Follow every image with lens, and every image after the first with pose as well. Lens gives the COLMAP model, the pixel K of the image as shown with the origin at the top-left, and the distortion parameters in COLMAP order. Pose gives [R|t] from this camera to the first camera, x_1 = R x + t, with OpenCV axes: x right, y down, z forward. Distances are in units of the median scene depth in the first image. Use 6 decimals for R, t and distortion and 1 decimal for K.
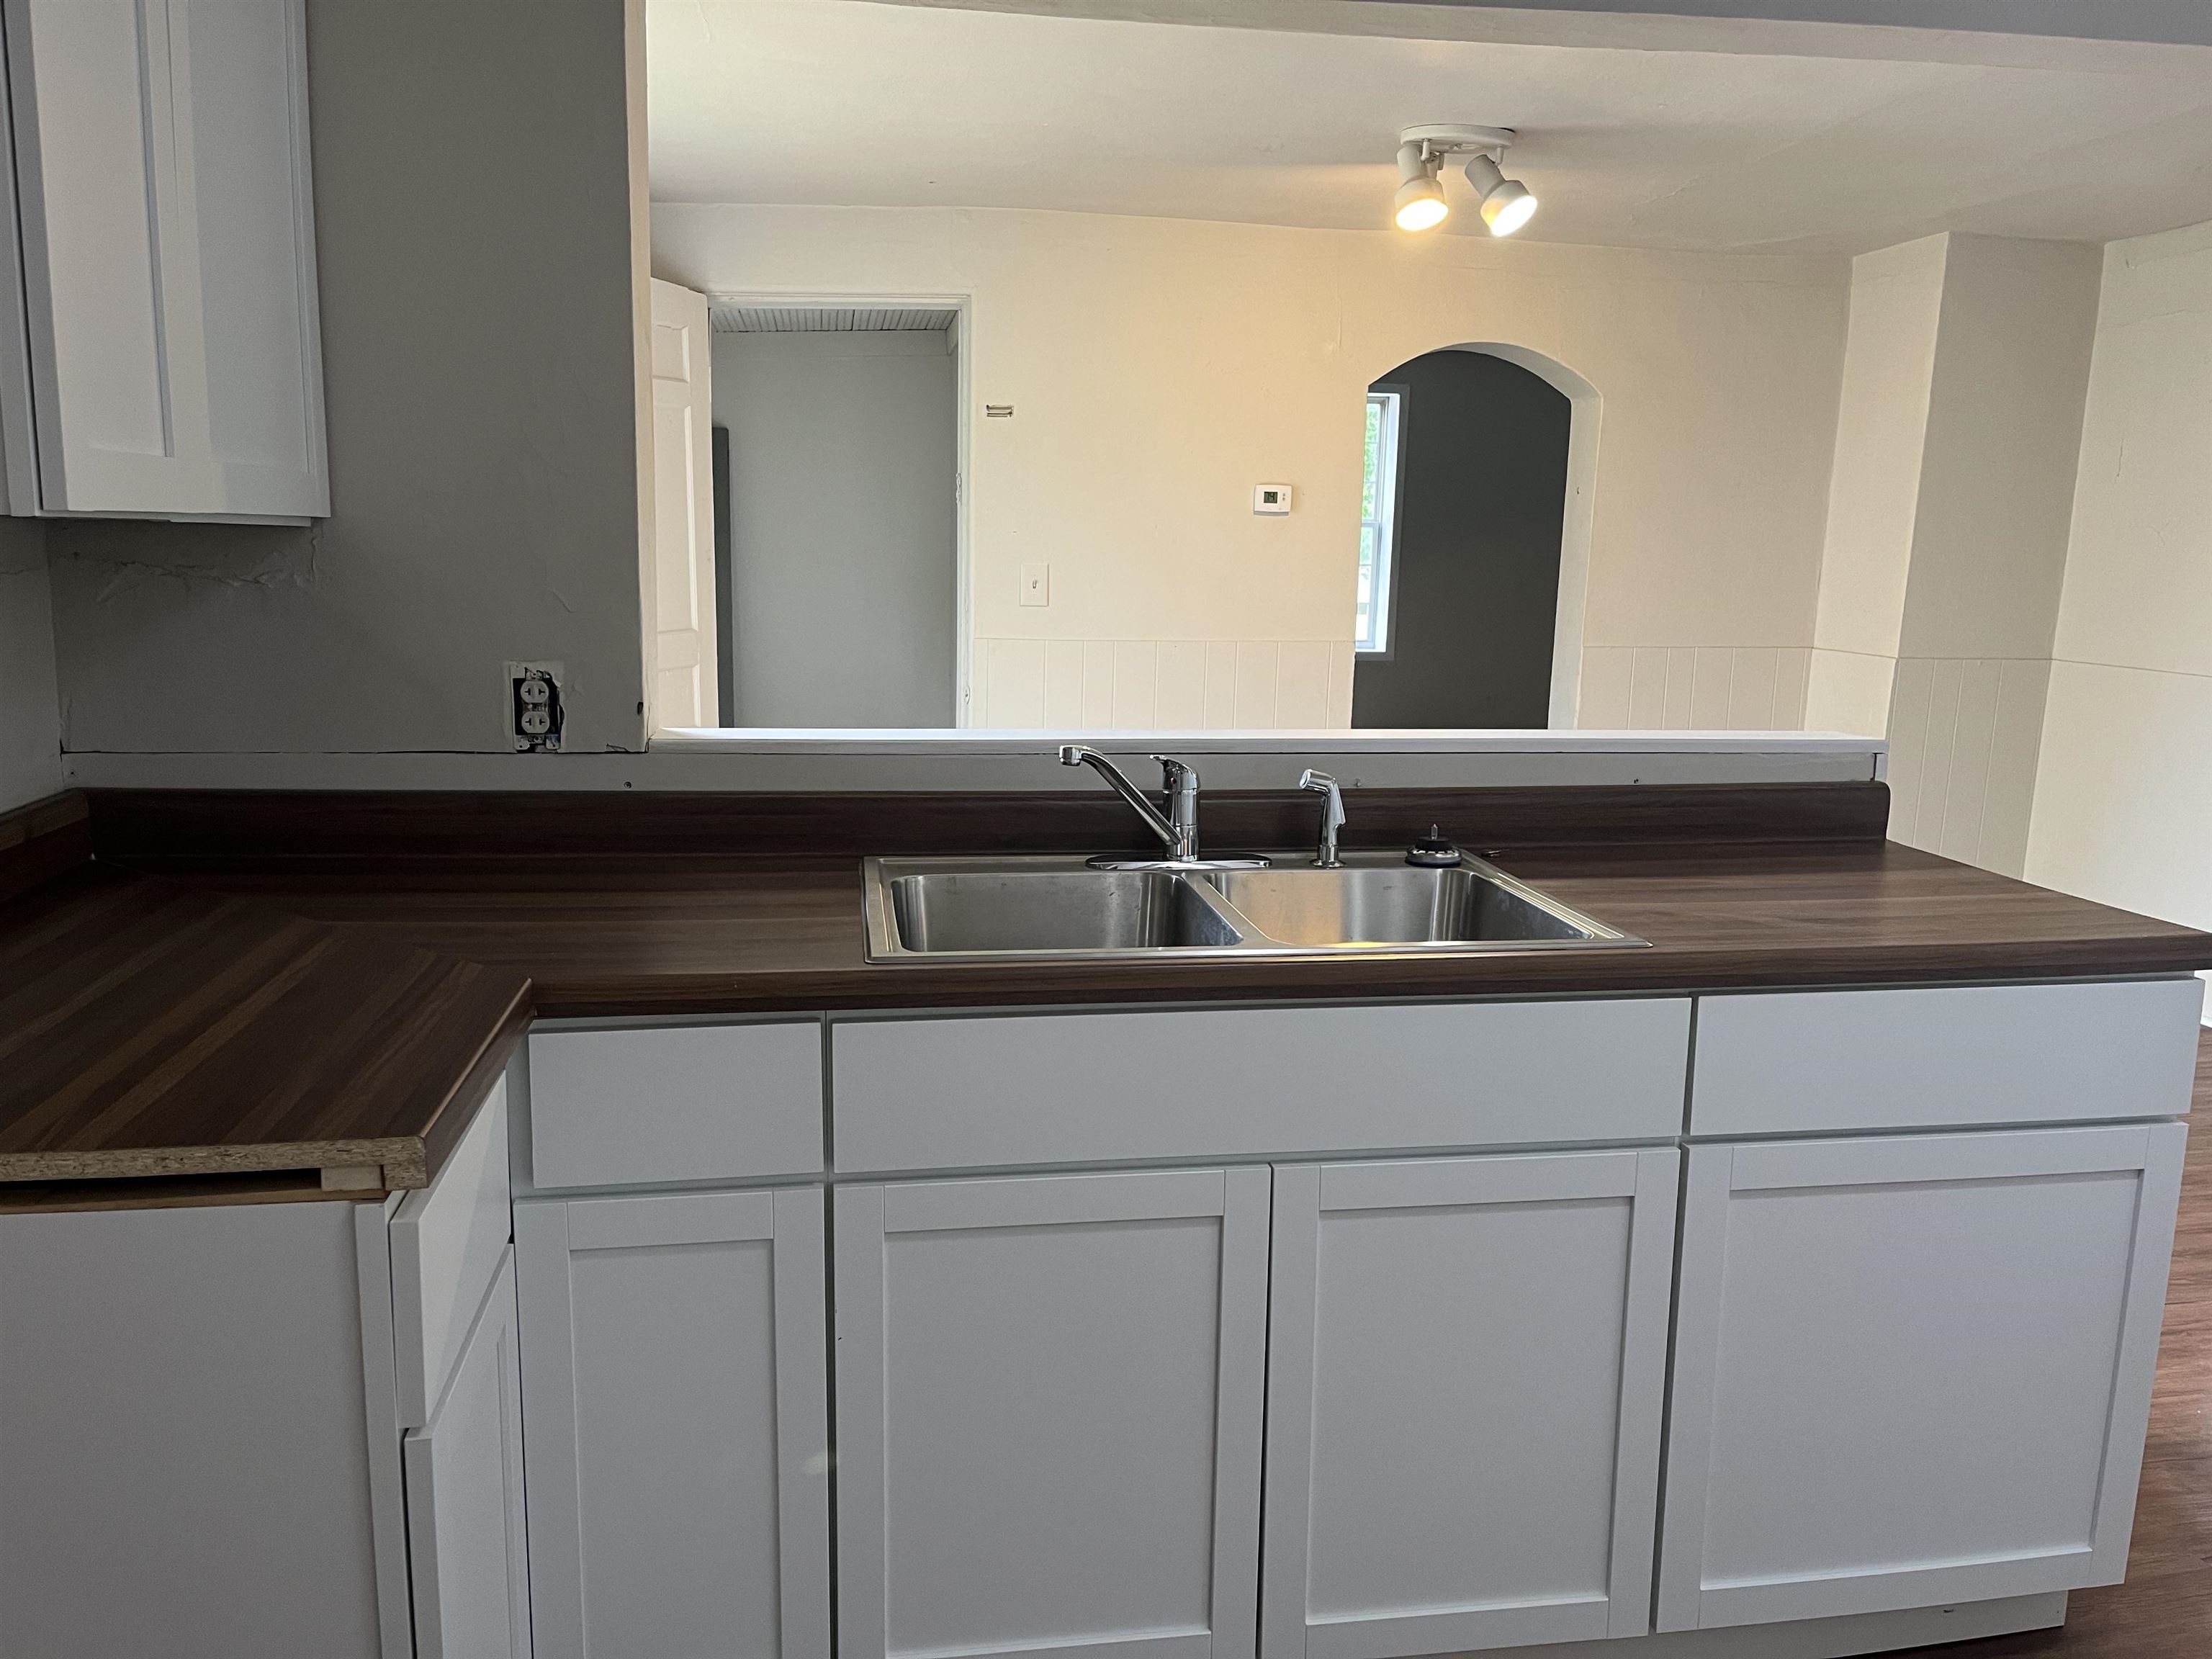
lens RADIAL K [[1707.9, 0, 1108.4], [0, 1707.9, 824.9], [0, 0, 1]] dist [-0.002136, -0.002137]
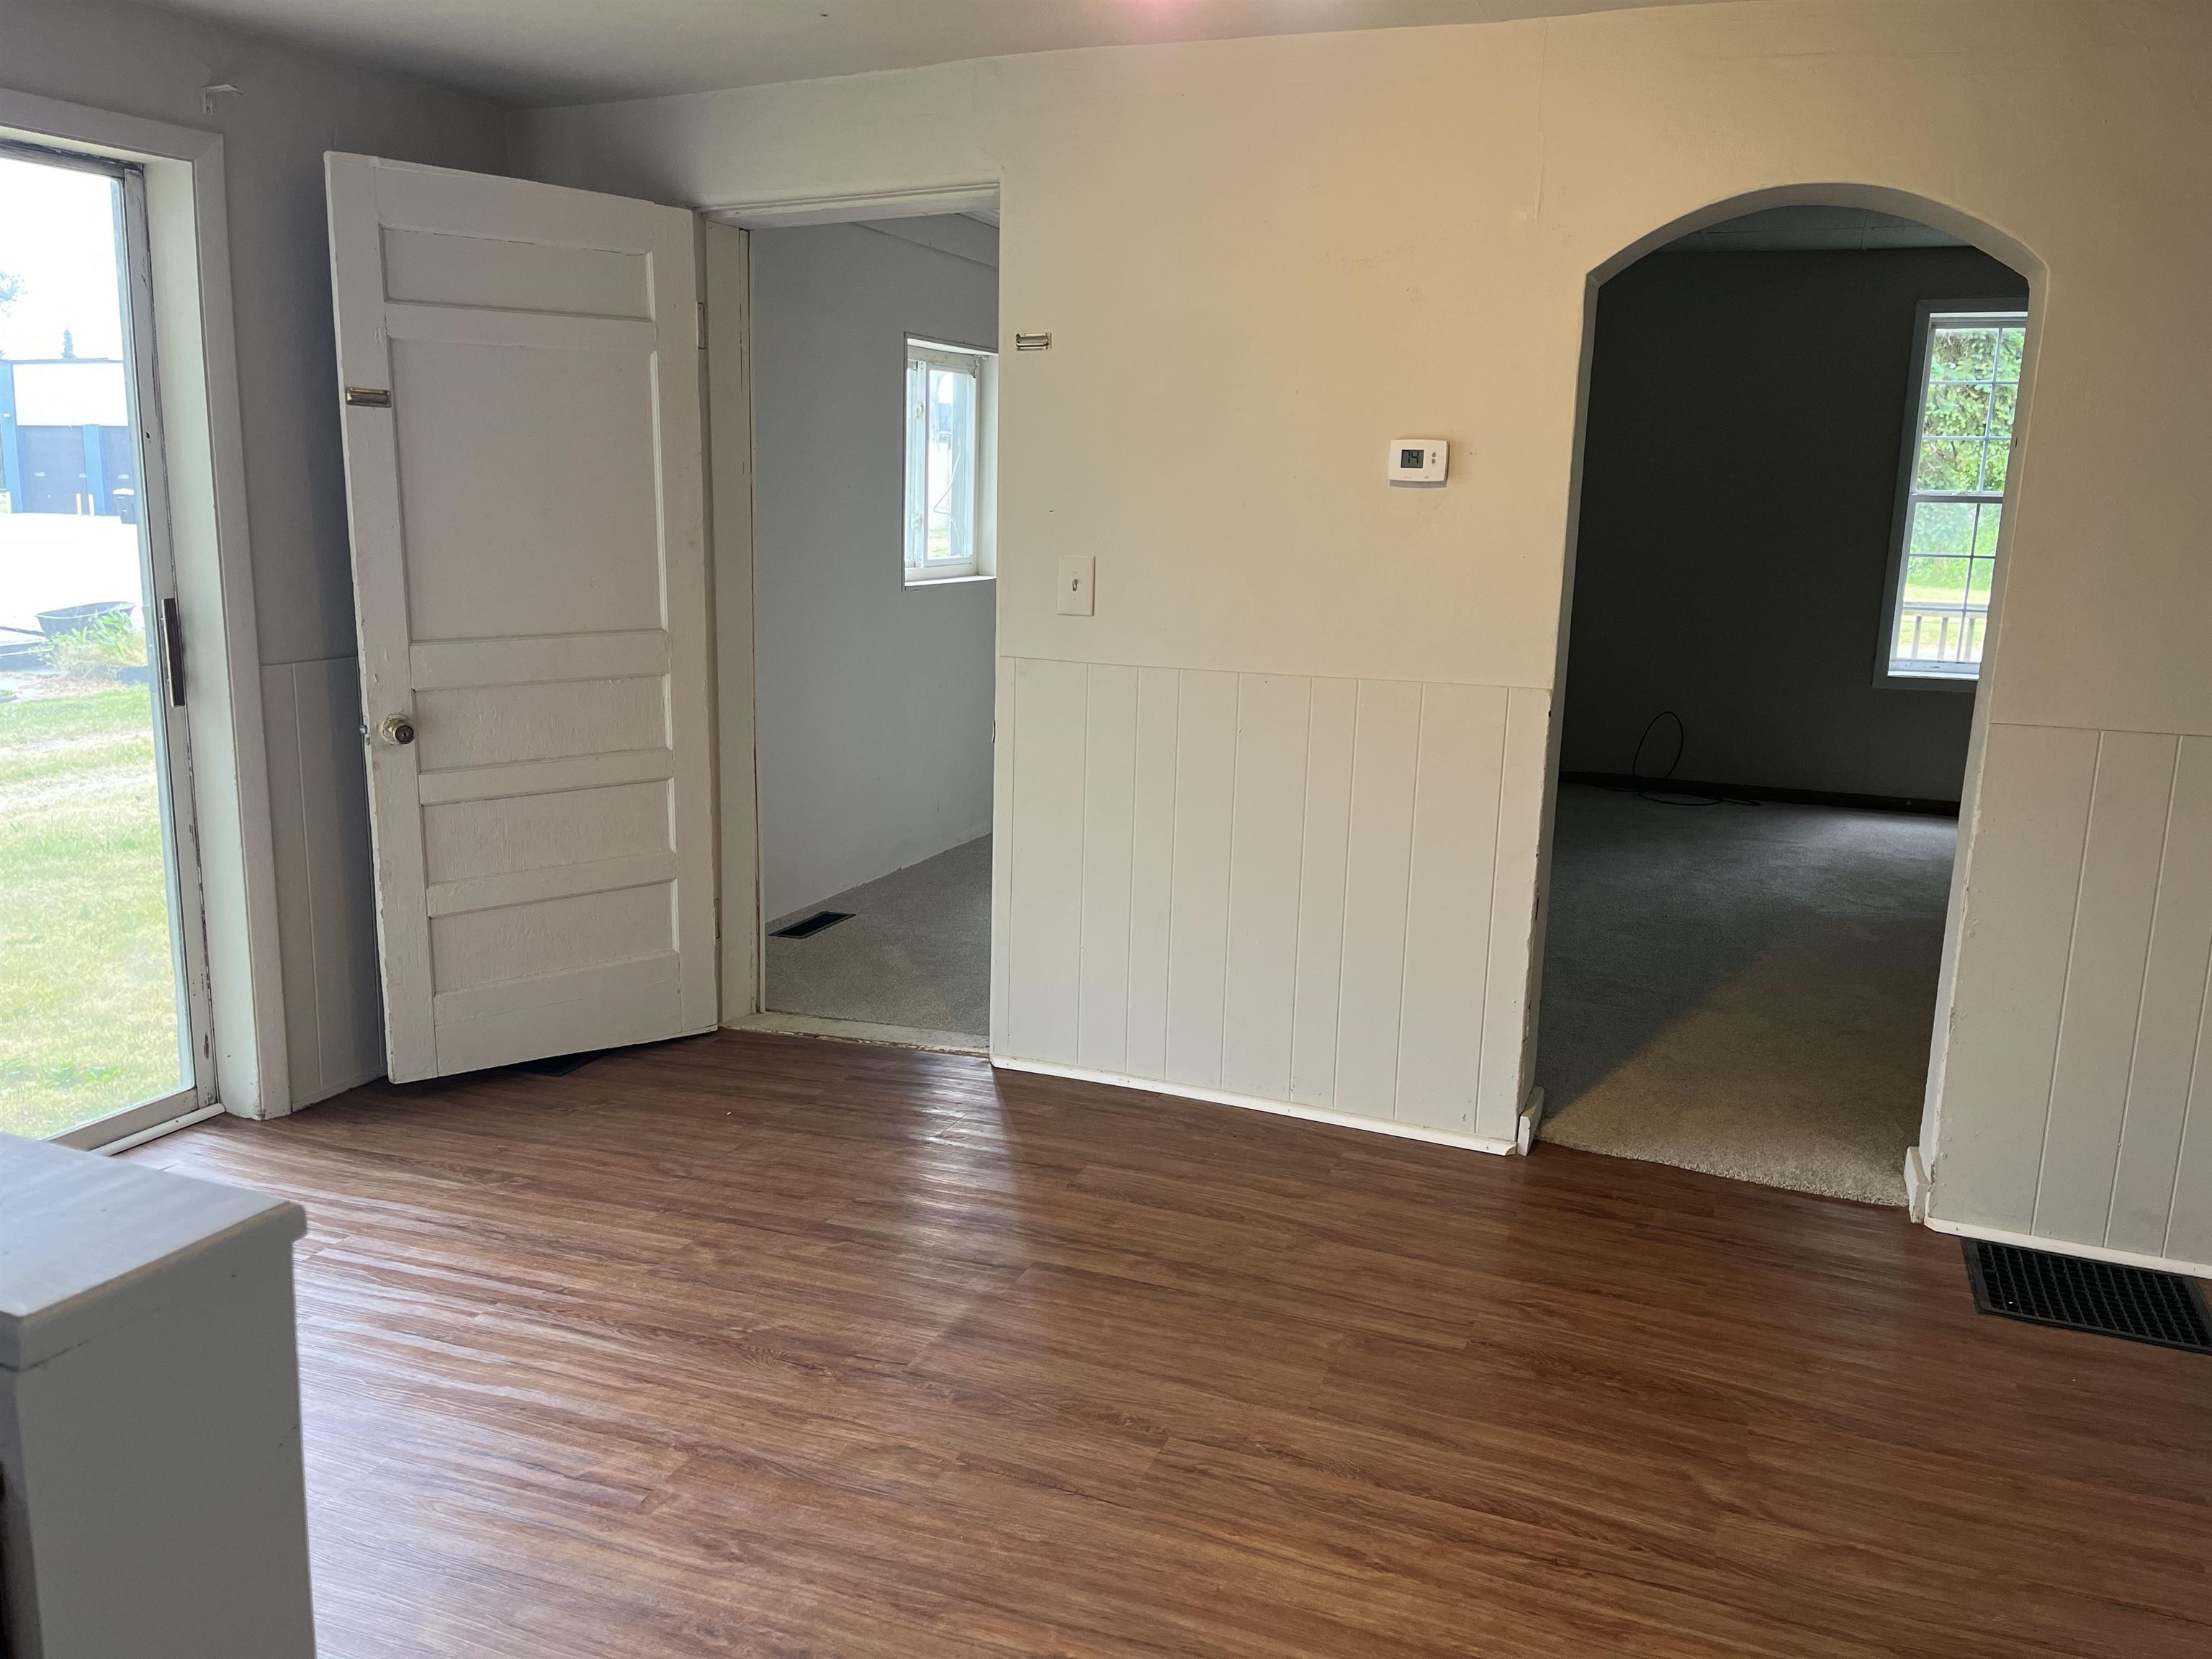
lens RADIAL K [[1707.9, 0, 1107.7], [0, 1707.9, 837.6], [0, 0, 1]] dist [-0.002136, -0.002137]
pose [[0.859658, 0.098322, -0.501319, 0.333513], [-0.095985, 0.994914, 0.030535, -0.058586], [0.501772, 0.021870, 0.864724, 0.390146]]
